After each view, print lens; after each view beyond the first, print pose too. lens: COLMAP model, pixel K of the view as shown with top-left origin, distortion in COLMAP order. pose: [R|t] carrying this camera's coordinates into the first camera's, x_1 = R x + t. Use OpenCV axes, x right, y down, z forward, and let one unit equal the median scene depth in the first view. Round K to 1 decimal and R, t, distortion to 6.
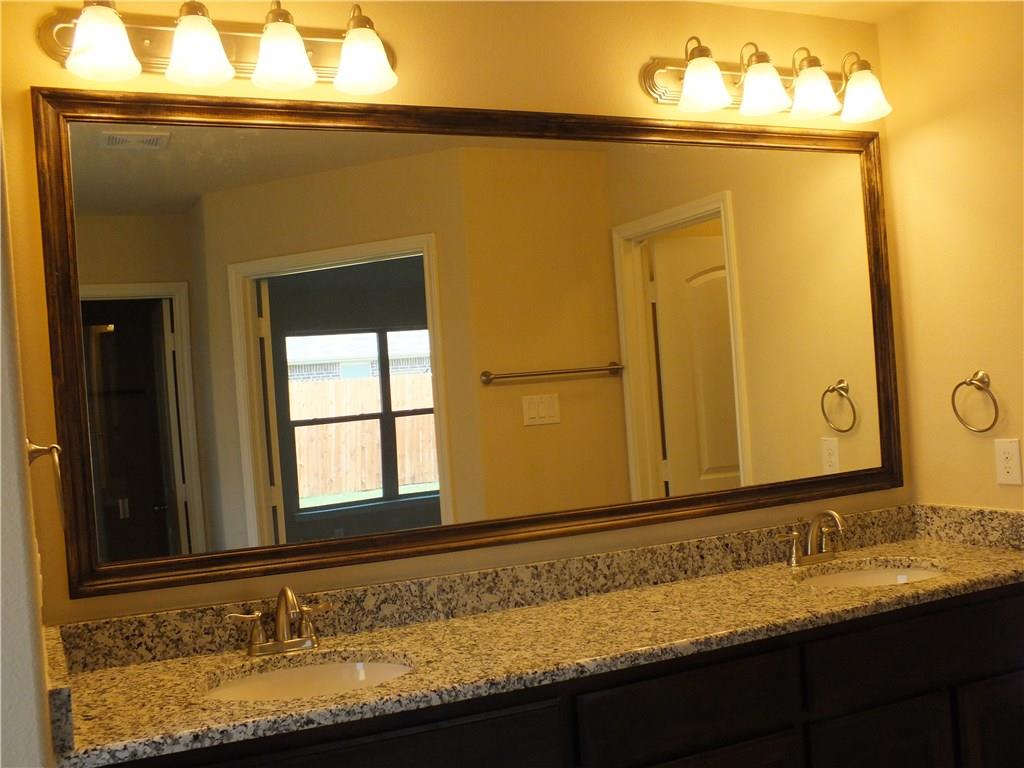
lens RADIAL K [[1034.2, 0, 515.0], [0, 1034.2, 383.8], [0, 0, 1]] dist [-0.155817, 0.000000]
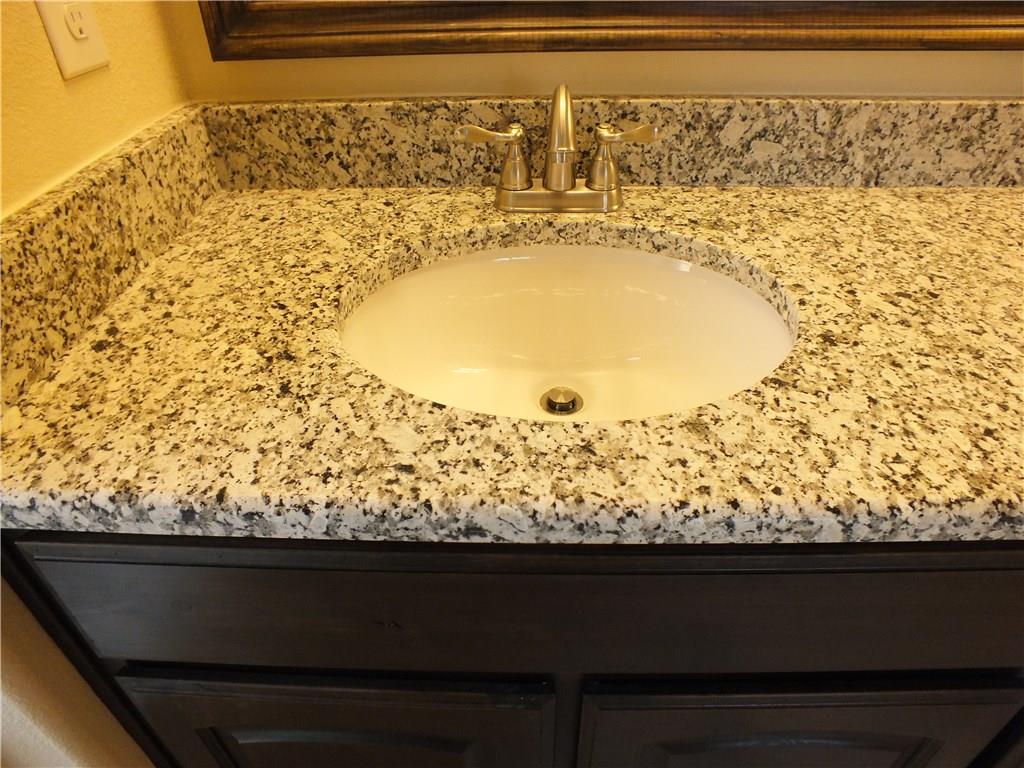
lens RADIAL K [[684.5, 0, 533.9], [0, 684.5, 448.1], [0, 0, 1]] dist [-0.053676, 0.018602]
pose [[0.910343, 0.310232, -0.273918, -0.096577], [-0.047419, 0.735702, 0.675643, 0.109717], [0.411129, -0.602078, 0.684452, 0.670153]]
